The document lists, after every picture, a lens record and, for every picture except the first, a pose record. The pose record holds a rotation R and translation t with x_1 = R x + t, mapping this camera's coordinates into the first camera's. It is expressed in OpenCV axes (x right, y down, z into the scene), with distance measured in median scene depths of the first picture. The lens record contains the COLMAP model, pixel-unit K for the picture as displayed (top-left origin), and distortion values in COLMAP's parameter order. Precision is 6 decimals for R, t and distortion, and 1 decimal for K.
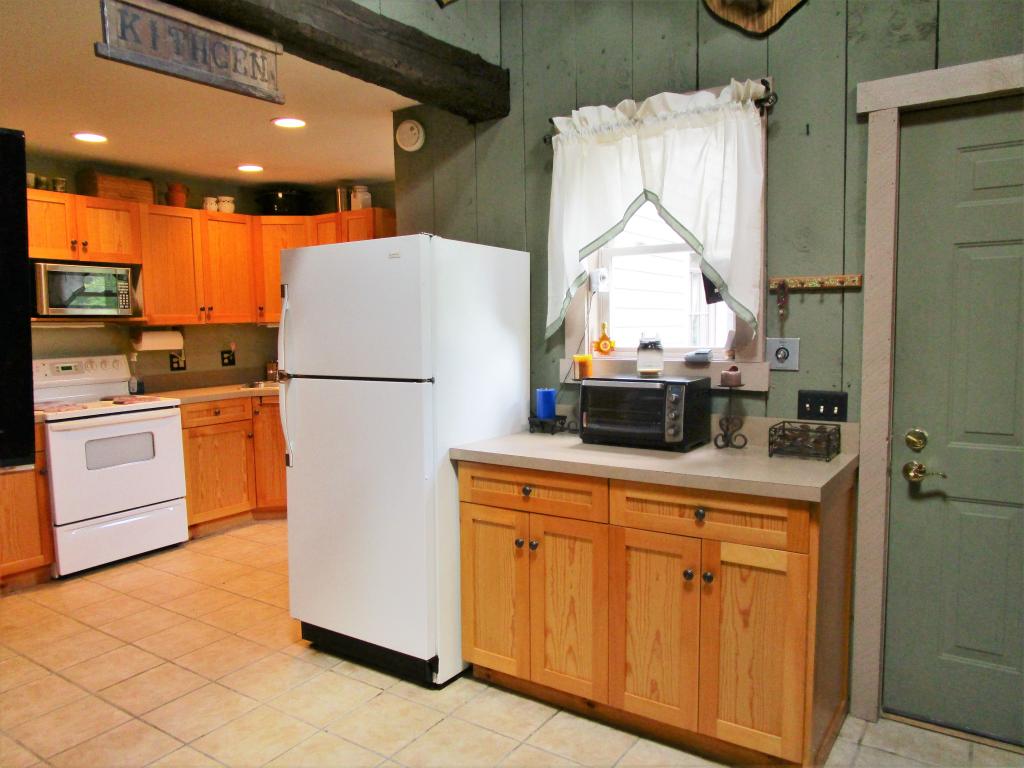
lens RADIAL K [[734.4, 0, 511.1], [0, 734.4, 383.4], [0, 0, 1]] dist [-0.027468, 0.011446]
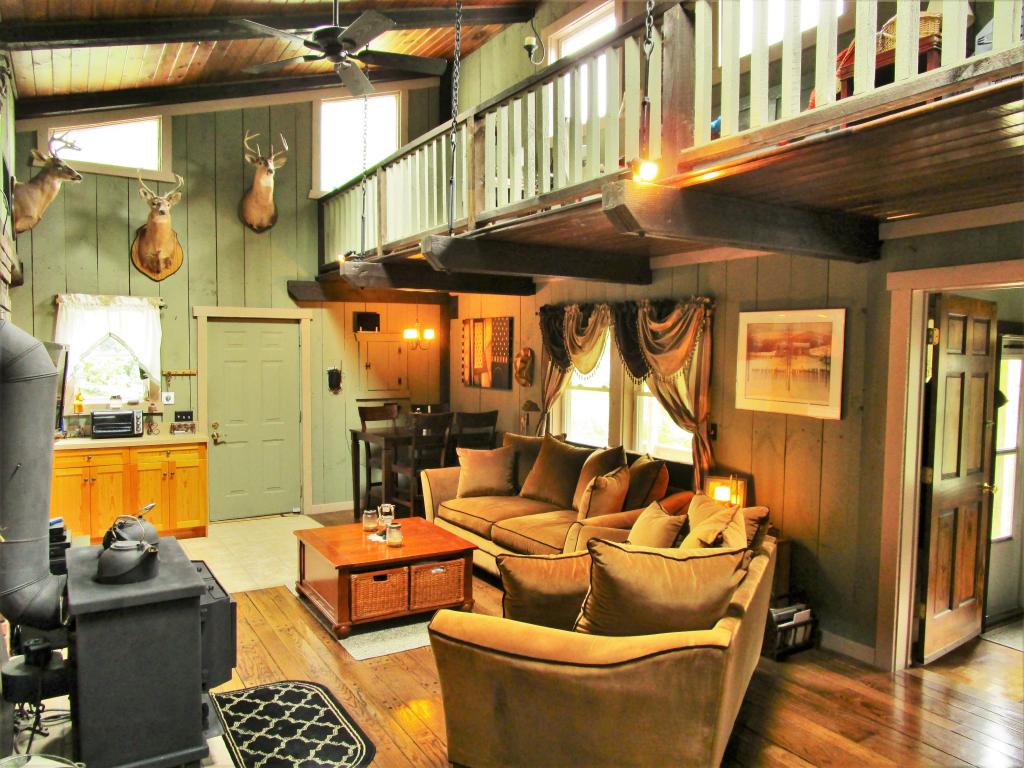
lens RADIAL K [[734.4, 0, 509.0], [0, 734.4, 386.3], [0, 0, 1]] dist [-0.027468, 0.011446]
pose [[0.418993, -0.025348, 0.907636, -1.544924], [0.065646, 0.997840, -0.002437, 0.005146], [-0.905614, 0.060604, 0.419752, -1.267337]]
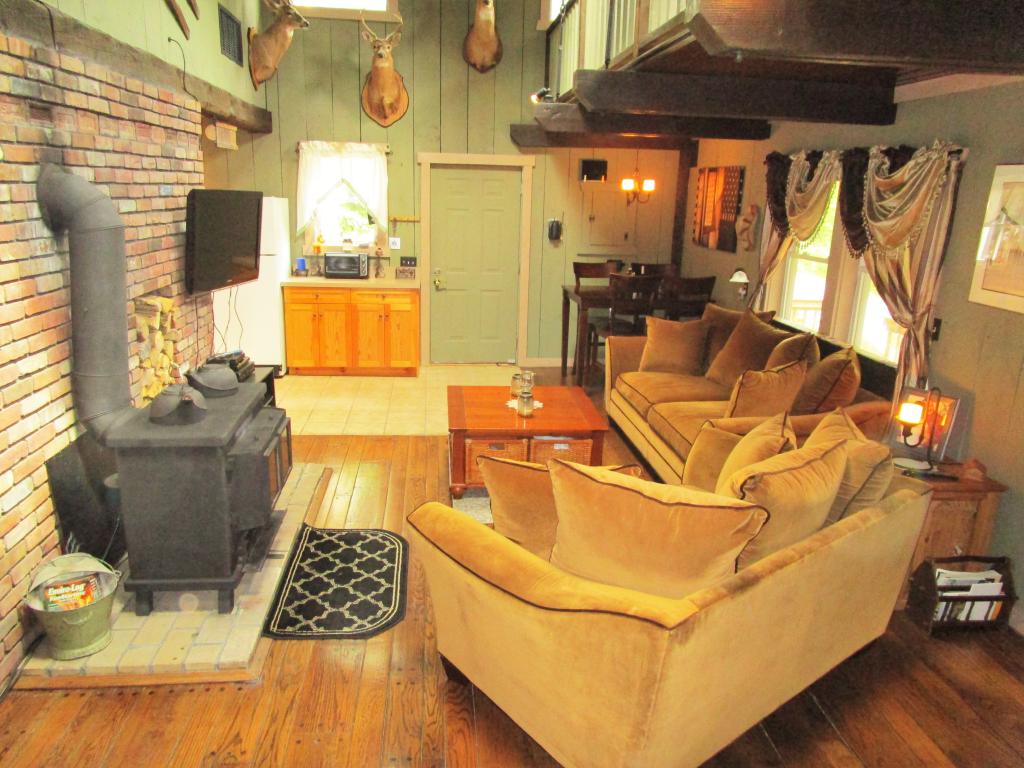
lens RADIAL K [[734.4, 0, 508.6], [0, 734.4, 387.7], [0, 0, 1]] dist [-0.027468, 0.011446]
pose [[0.768837, -0.129692, 0.626155, -1.141374], [0.014648, 0.982531, 0.185520, -0.012216], [-0.639278, -0.133463, 0.757306, -1.507461]]
